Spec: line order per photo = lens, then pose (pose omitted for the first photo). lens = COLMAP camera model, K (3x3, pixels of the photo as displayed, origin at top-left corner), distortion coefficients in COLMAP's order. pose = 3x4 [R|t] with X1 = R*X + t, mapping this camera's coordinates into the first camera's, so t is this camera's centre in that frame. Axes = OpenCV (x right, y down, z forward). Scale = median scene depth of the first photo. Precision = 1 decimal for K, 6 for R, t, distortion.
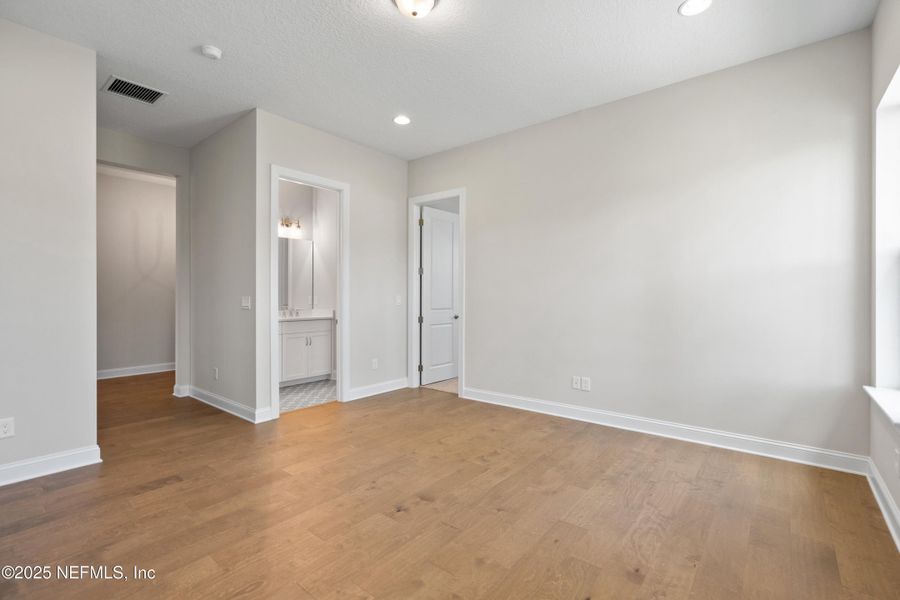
lens RADIAL K [[410.3, 0, 452.2], [0, 410.3, 294.9], [0, 0, 1]] dist [0.000663, -0.000323]
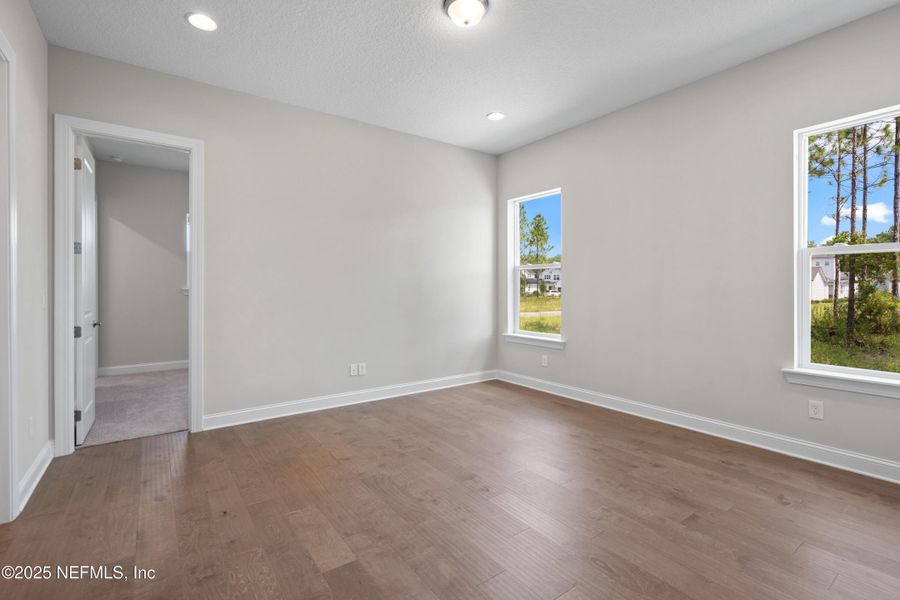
lens RADIAL K [[410.3, 0, 452.2], [0, 410.3, 294.9], [0, 0, 1]] dist [0.000663, -0.000323]
pose [[0.265982, -0.013016, 0.963890, -0.856116], [-0.000155, 0.999908, 0.013545, -0.001457], [-0.963978, -0.003752, 0.265955, 0.581943]]
